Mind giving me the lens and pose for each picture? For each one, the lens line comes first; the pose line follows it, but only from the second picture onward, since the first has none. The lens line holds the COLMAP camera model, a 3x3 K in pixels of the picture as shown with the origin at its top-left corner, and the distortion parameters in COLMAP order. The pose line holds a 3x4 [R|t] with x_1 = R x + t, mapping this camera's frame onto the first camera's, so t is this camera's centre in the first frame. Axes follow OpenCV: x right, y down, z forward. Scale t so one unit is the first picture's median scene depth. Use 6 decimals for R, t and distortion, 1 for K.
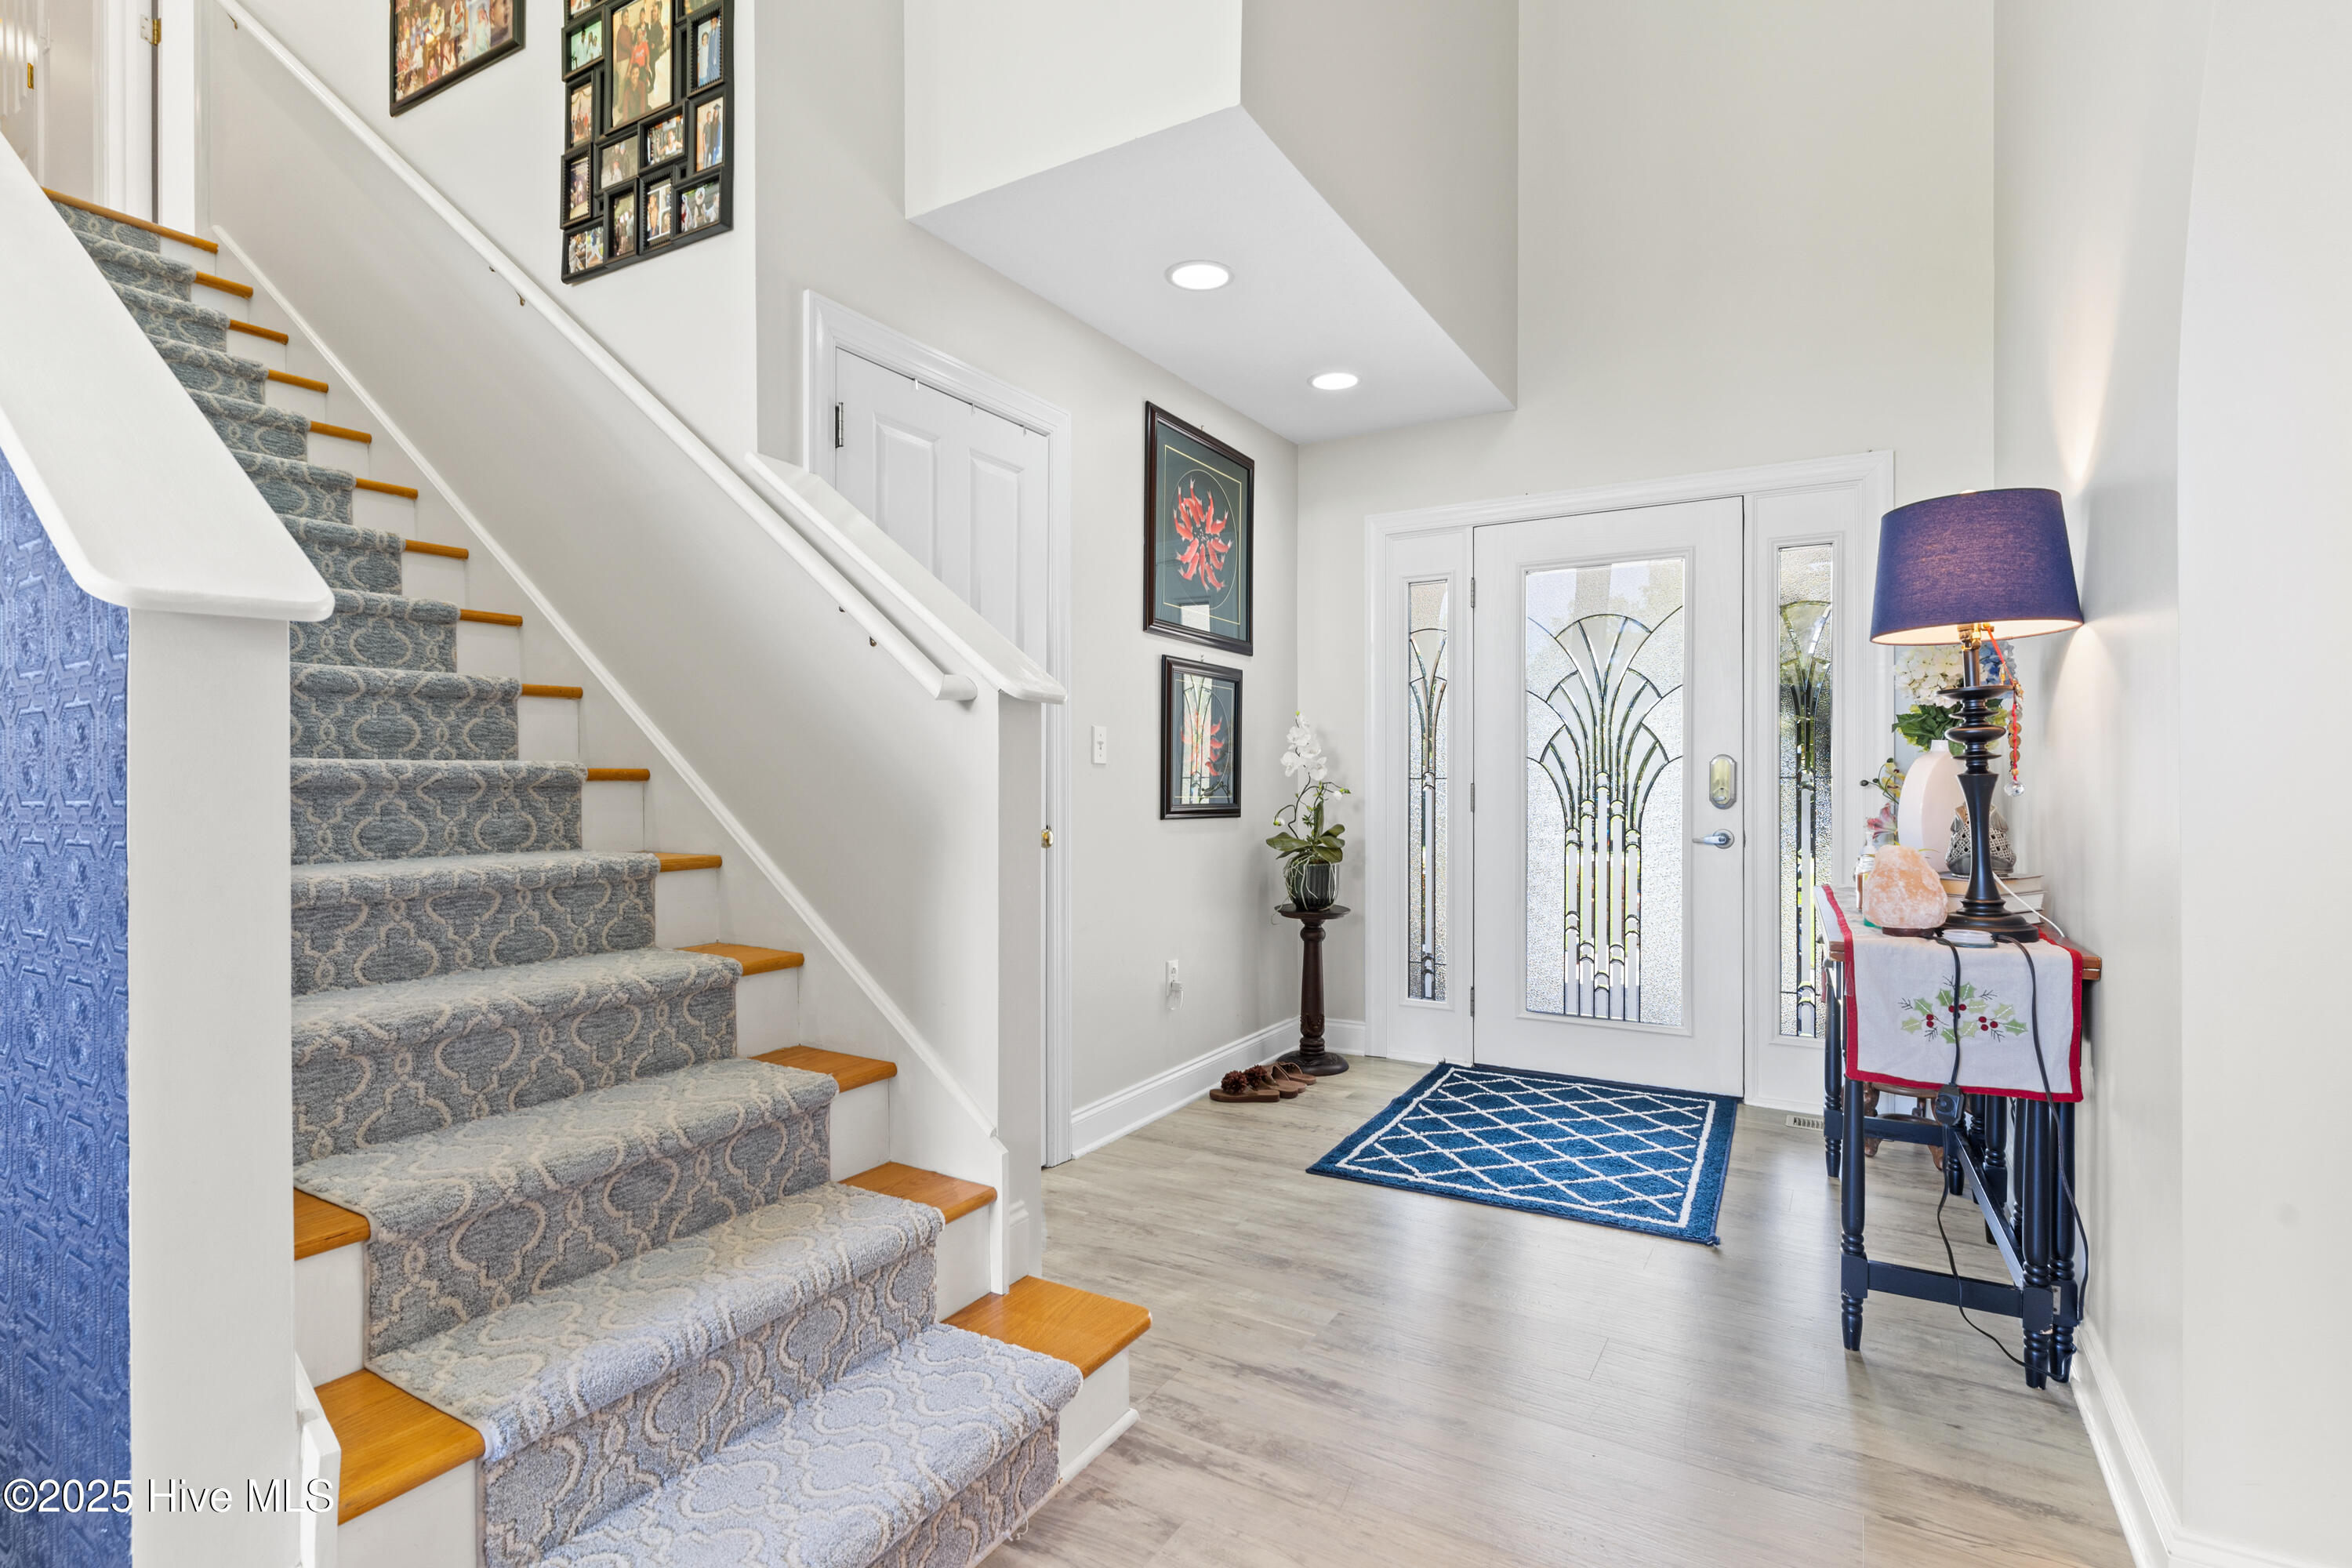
lens RADIAL K [[1142.6, 0, 1194.4], [0, 1142.6, 783.3], [0, 0, 1]] dist [0.000945, 0.000094]
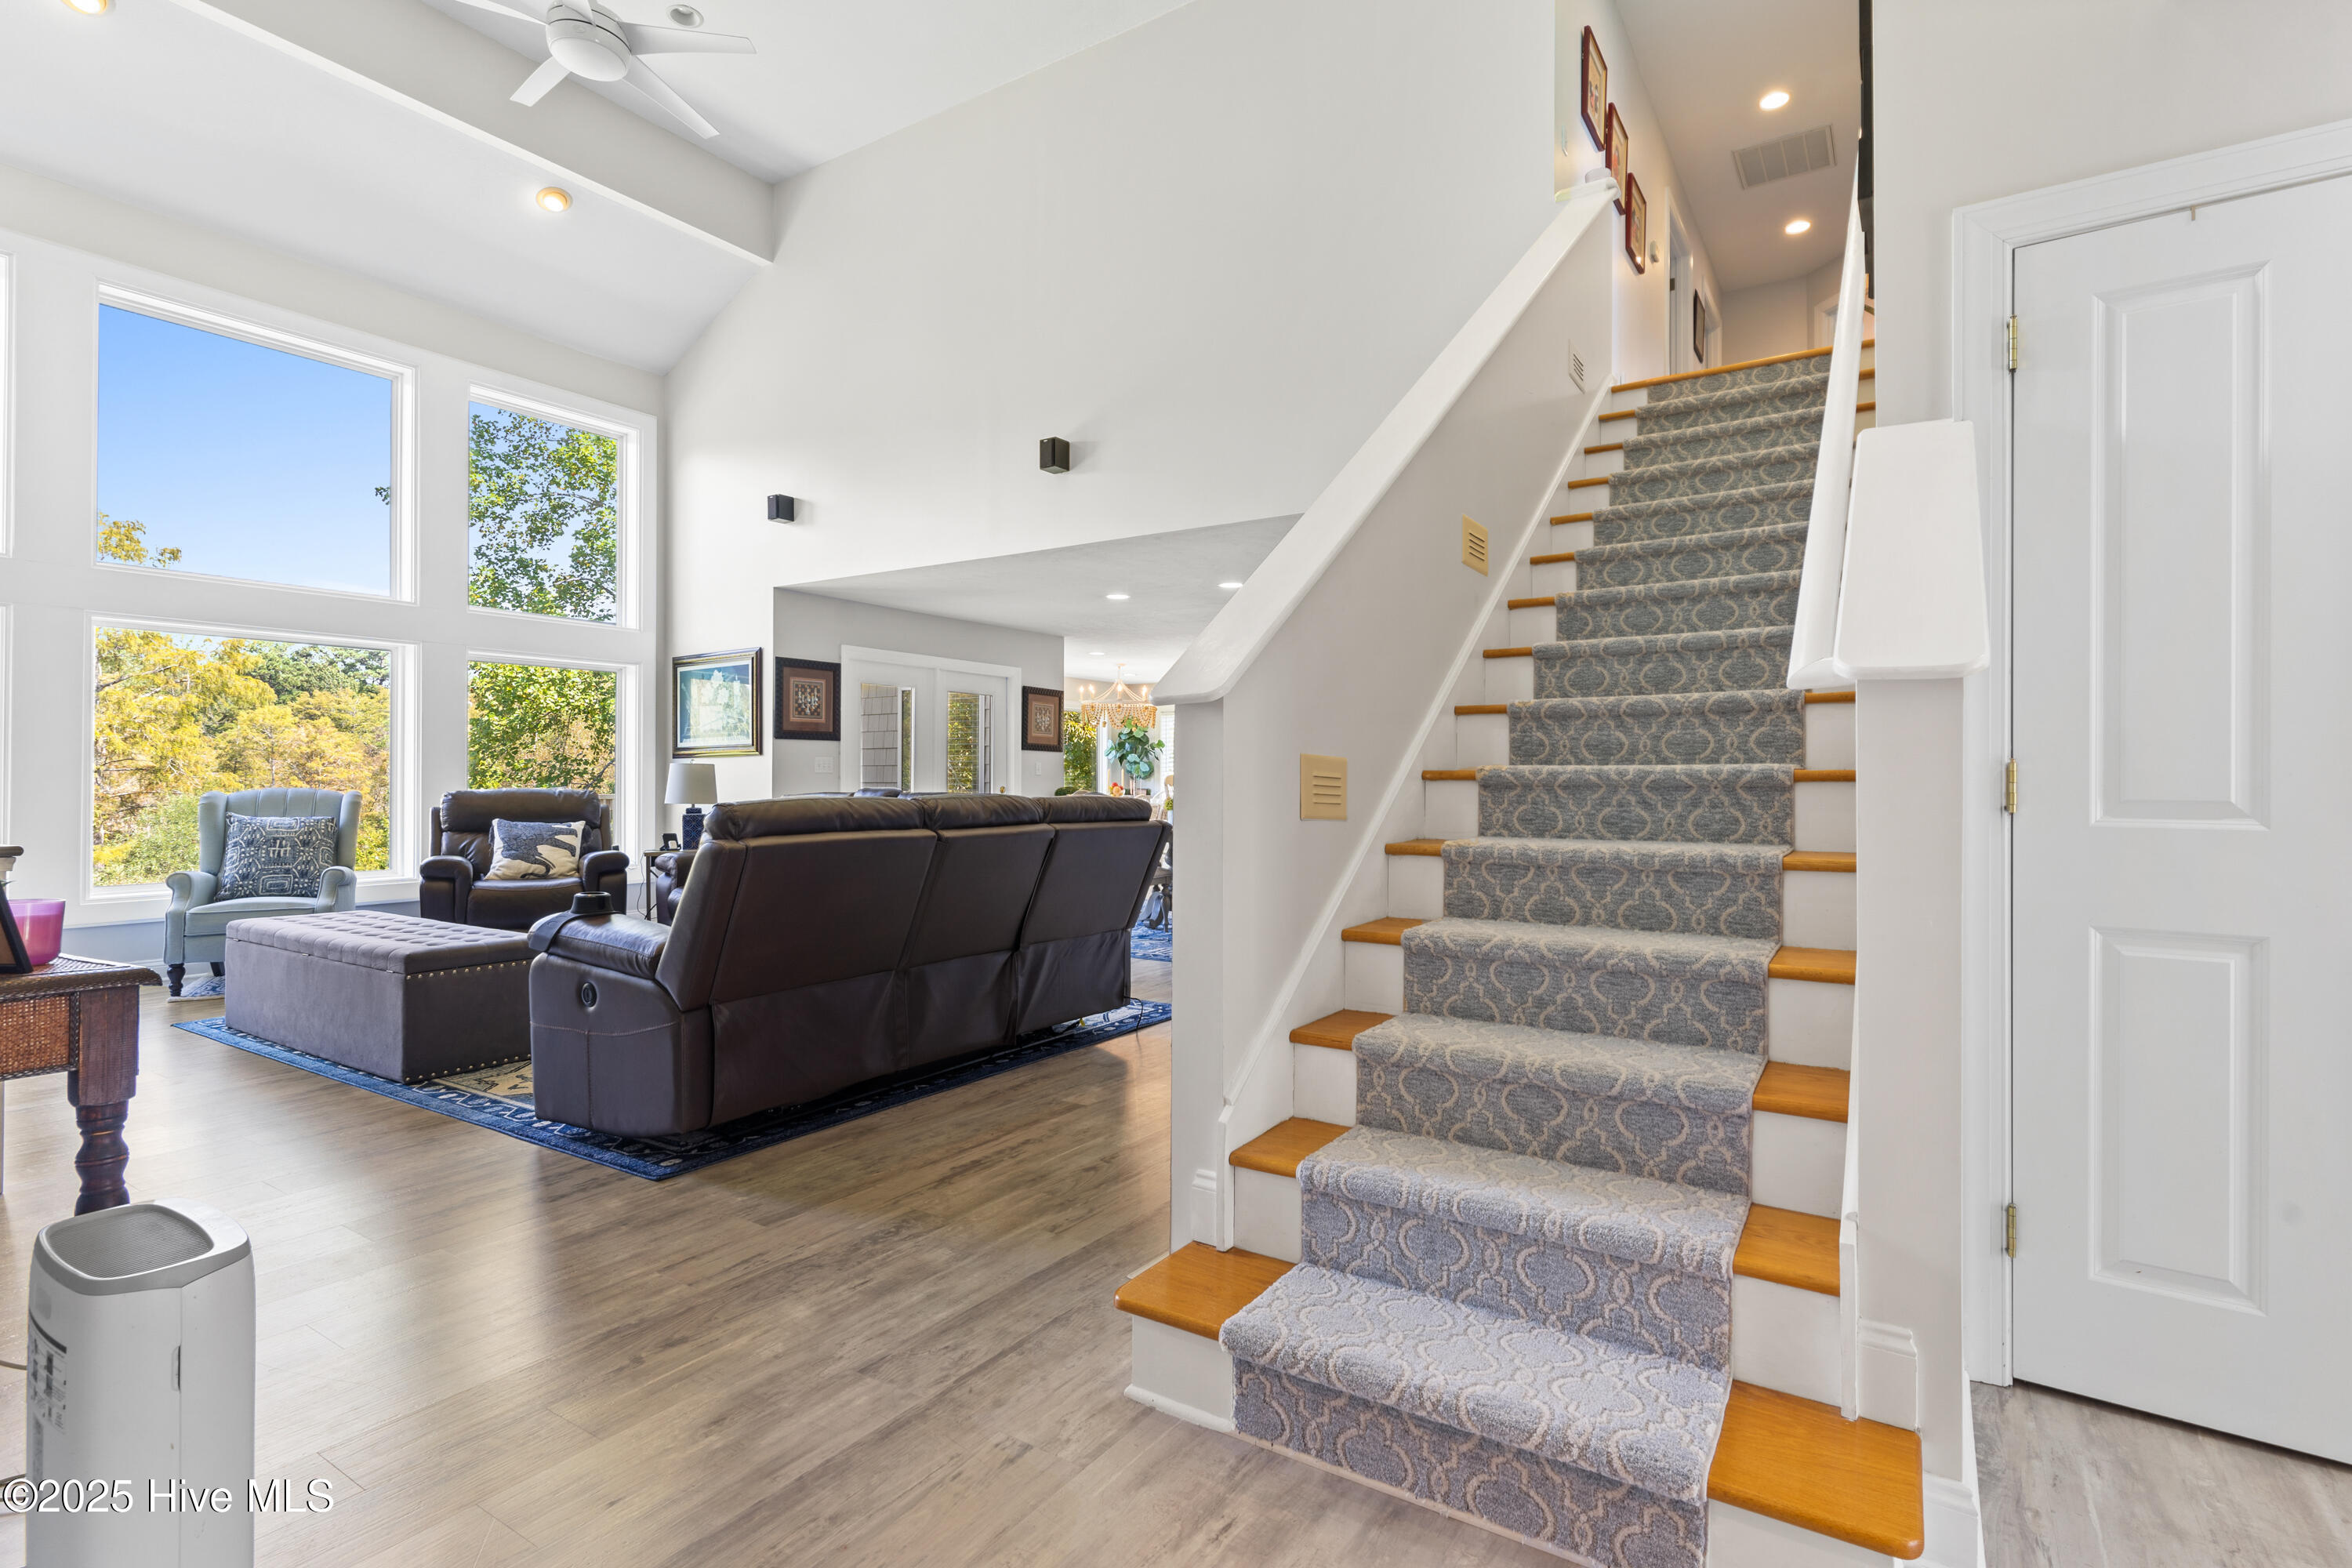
lens RADIAL K [[1142.6, 0, 1193.2], [0, 1142.6, 779.8], [0, 0, 1]] dist [0.000945, 0.000094]
pose [[-0.036178, -0.001030, -0.999345, 0.641155], [-0.005642, 0.999984, -0.000826, 0.000070], [0.999329, 0.005608, -0.036183, 0.547115]]
